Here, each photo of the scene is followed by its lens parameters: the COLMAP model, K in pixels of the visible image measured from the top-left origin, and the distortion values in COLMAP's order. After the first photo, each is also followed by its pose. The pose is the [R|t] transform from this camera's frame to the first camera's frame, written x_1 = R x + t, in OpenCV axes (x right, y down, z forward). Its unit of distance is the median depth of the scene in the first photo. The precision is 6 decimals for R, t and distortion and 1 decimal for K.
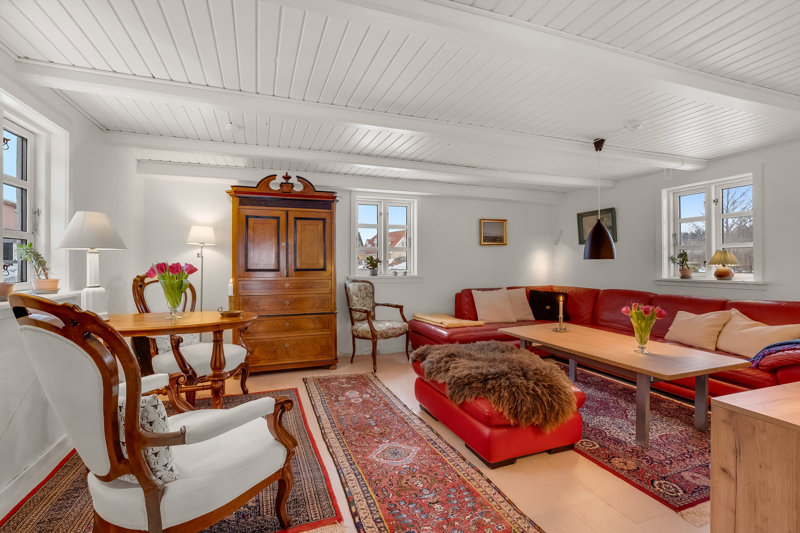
lens RADIAL K [[367.5, 0, 391.6], [0, 367.5, 267.2], [0, 0, 1]] dist [-0.043301, 0.000428]
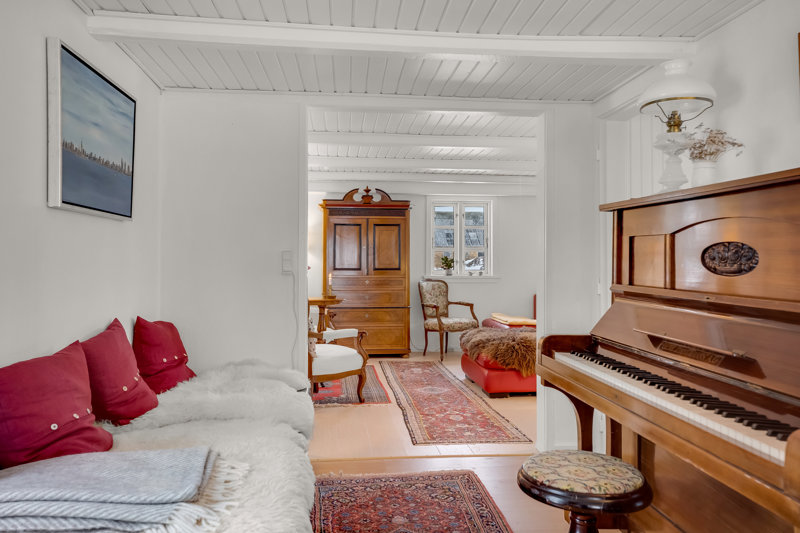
lens RADIAL K [[619.3, 0, 399.0], [0, 619.3, 260.5], [0, 0, 1]] dist [0.113297, 0.015992]
pose [[0.972506, 0.004088, -0.232842, 0.267251], [-0.006019, 0.999953, -0.007580, -0.006067], [0.232800, 0.008773, 0.972485, -0.880253]]
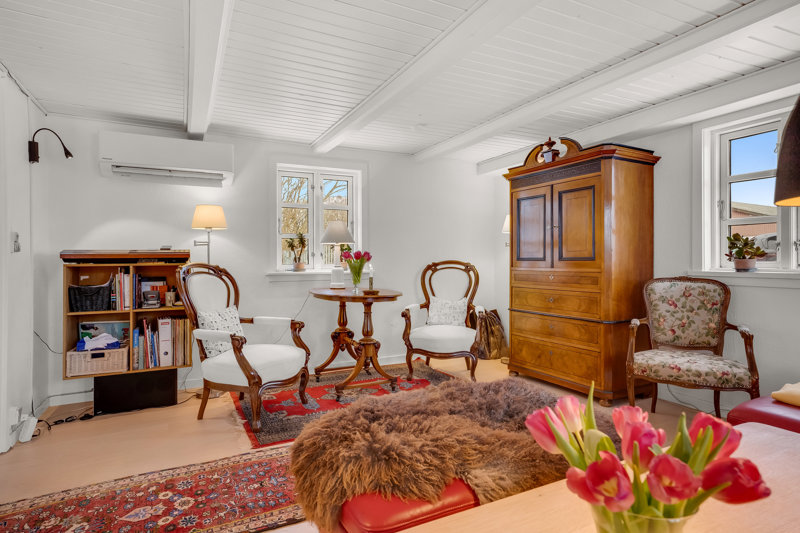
lens RADIAL K [[427.5, 0, 399.3], [0, 427.5, 263.1], [0, 0, 1]] dist [-0.001731, -0.000293]
pose [[0.126663, 0.009428, -0.991901, 0.586646], [-0.007147, 0.999938, 0.008591, 0.011034], [0.991920, 0.006001, 0.126722, 0.536311]]
